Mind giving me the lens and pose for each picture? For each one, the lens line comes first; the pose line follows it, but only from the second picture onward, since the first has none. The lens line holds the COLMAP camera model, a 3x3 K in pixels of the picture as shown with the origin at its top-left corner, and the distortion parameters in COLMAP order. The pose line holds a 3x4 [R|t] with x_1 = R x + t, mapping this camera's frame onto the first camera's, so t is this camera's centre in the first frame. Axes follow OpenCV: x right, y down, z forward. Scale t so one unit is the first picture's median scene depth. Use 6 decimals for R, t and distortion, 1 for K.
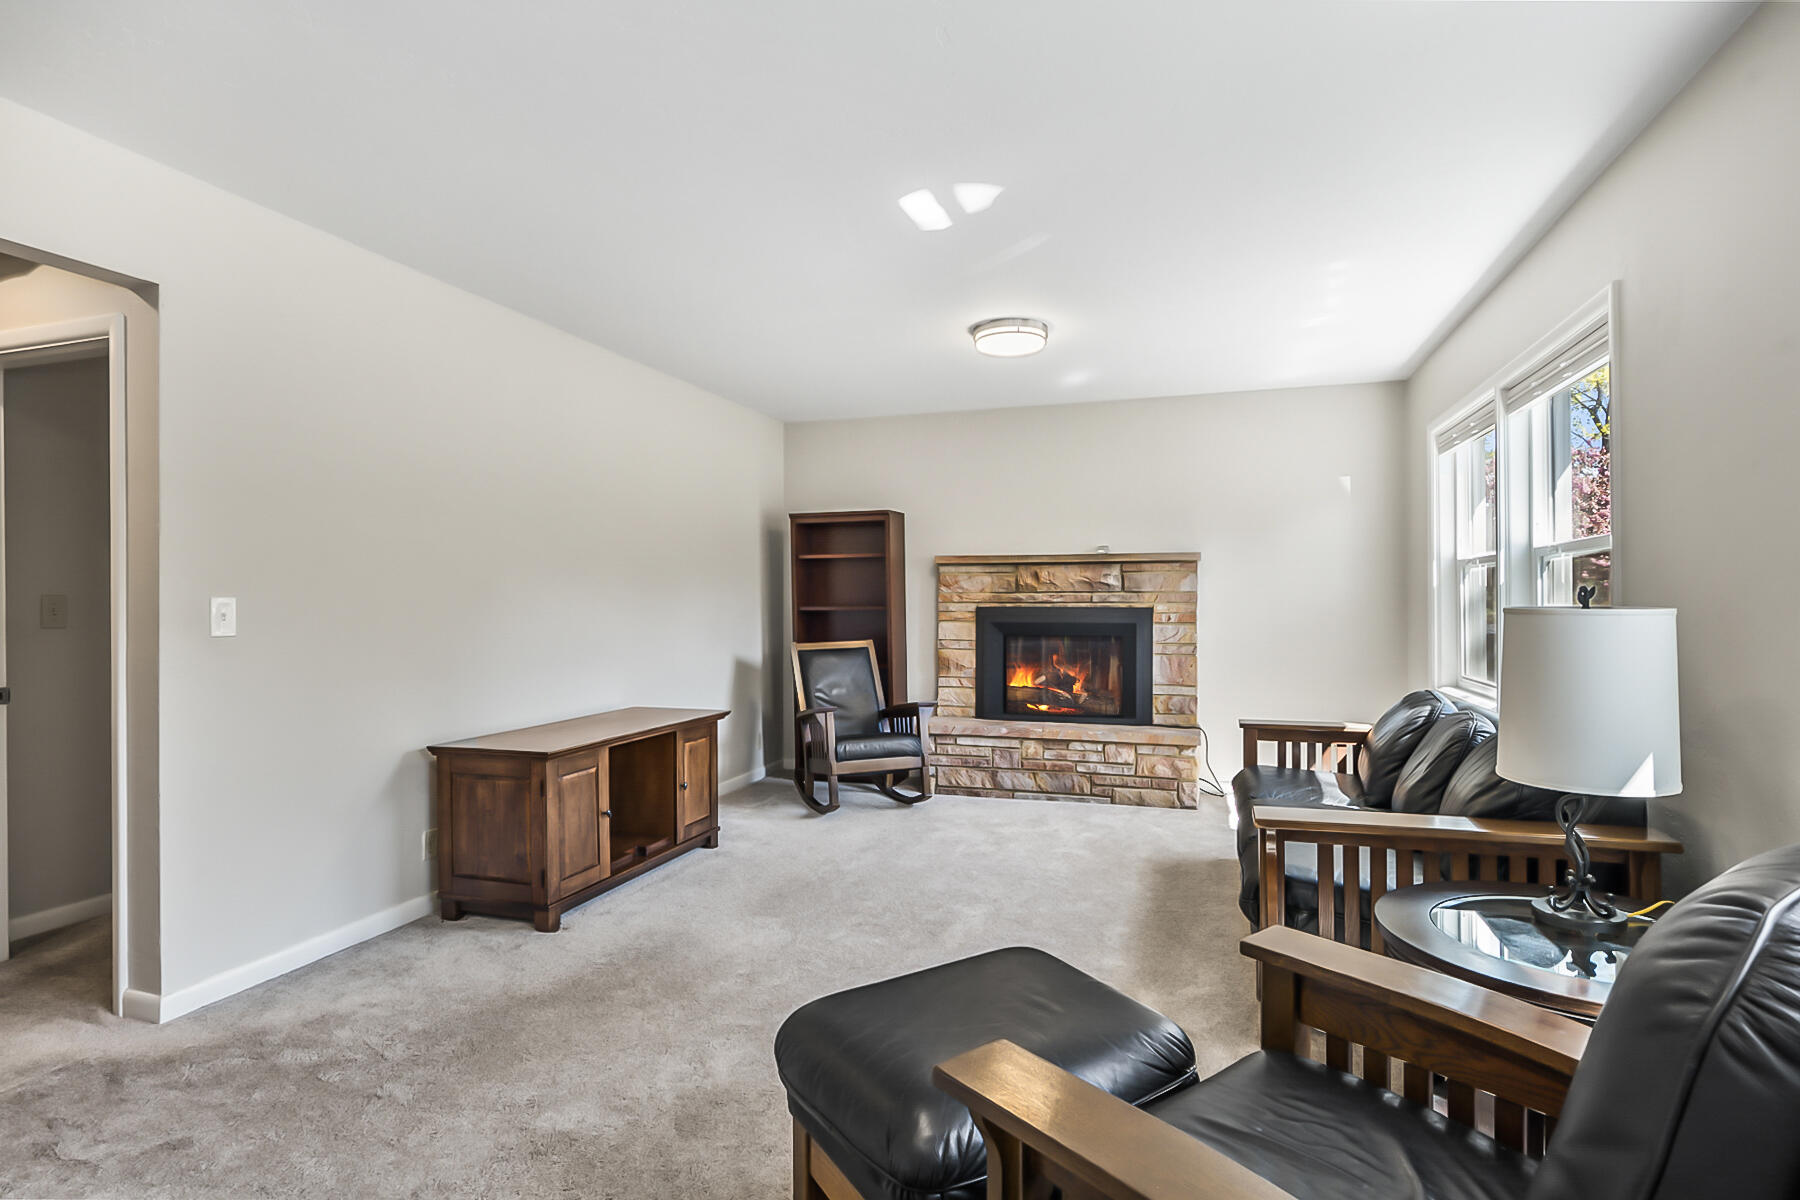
lens RADIAL K [[909.9, 0, 895.3], [0, 909.9, 588.9], [0, 0, 1]] dist [-0.017513, 0.007618]
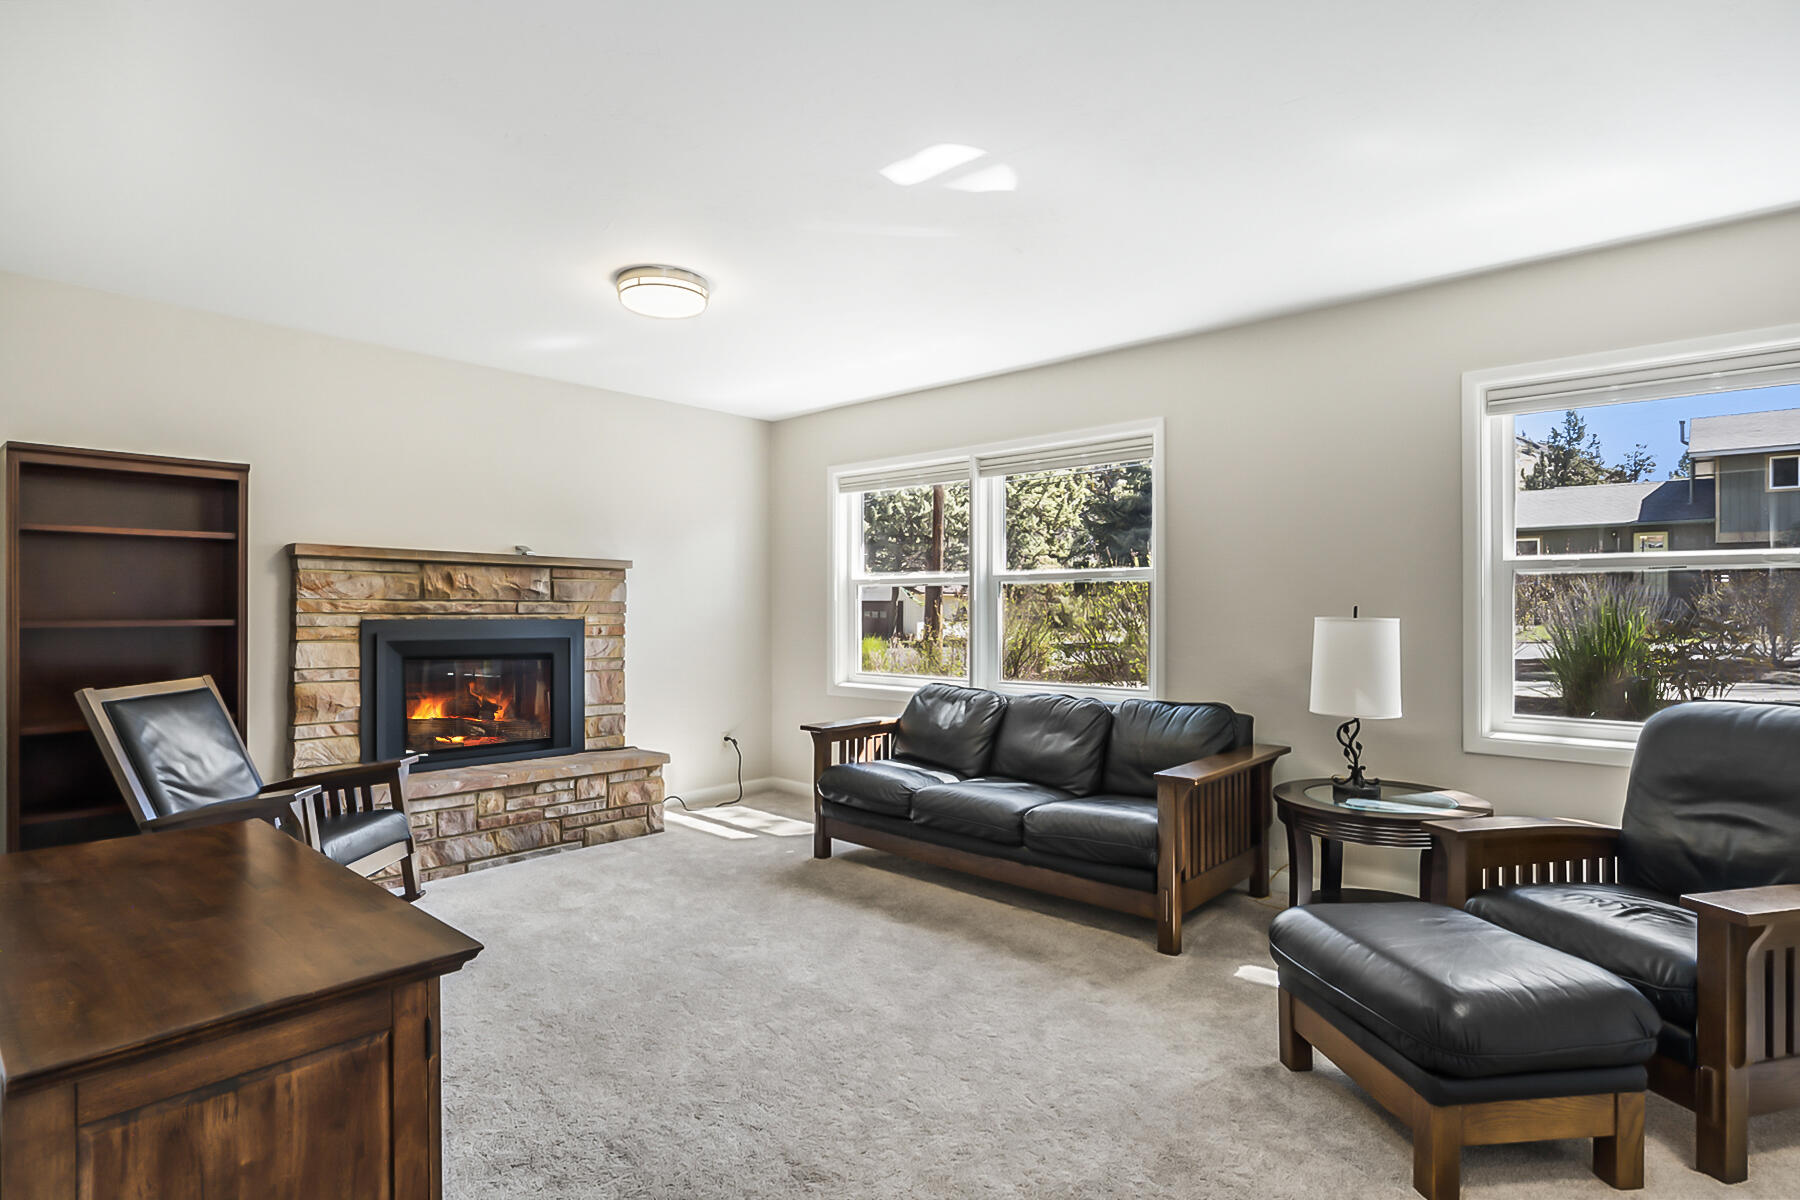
lens RADIAL K [[909.9, 0, 913.7], [0, 909.9, 611.5], [0, 0, 1]] dist [-0.017513, 0.007618]
pose [[0.408146, 0.001465, 0.912916, -0.397788], [-0.017518, 0.999827, 0.006227, 0.001621], [-0.912749, -0.018534, 0.408101, 0.344419]]
